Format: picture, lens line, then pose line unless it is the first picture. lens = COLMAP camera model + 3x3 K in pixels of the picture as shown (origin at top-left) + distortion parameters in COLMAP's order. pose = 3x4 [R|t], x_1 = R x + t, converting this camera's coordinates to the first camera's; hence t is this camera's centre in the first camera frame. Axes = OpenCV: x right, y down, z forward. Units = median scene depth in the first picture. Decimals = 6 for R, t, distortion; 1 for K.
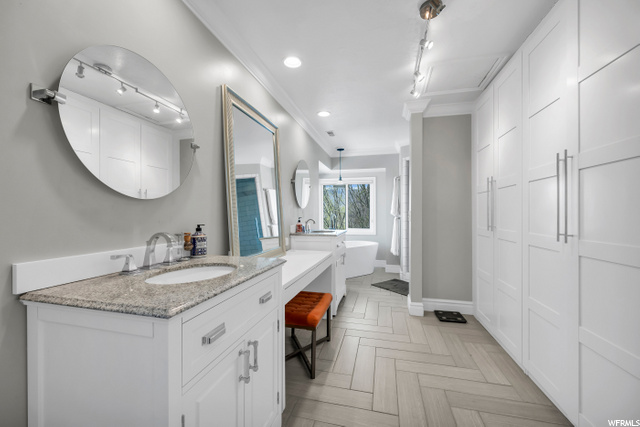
lens RADIAL K [[258.8, 0, 319.2], [0, 258.8, 215.3], [0, 0, 1]] dist [-0.002135, 0.000197]
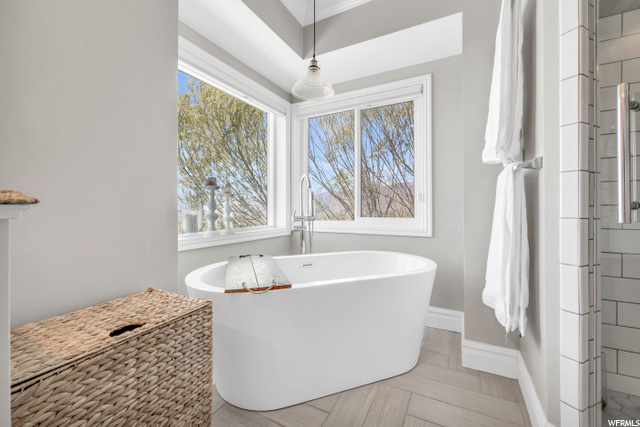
lens RADIAL K [[258.8, 0, 320.6], [0, 258.8, 208.8], [0, 0, 1]] dist [-0.002135, 0.000197]
pose [[0.971365, -0.003014, -0.237574, 0.160265], [0.001978, 0.999987, -0.004597, 0.041452], [0.237585, 0.003996, 0.971359, 0.640706]]
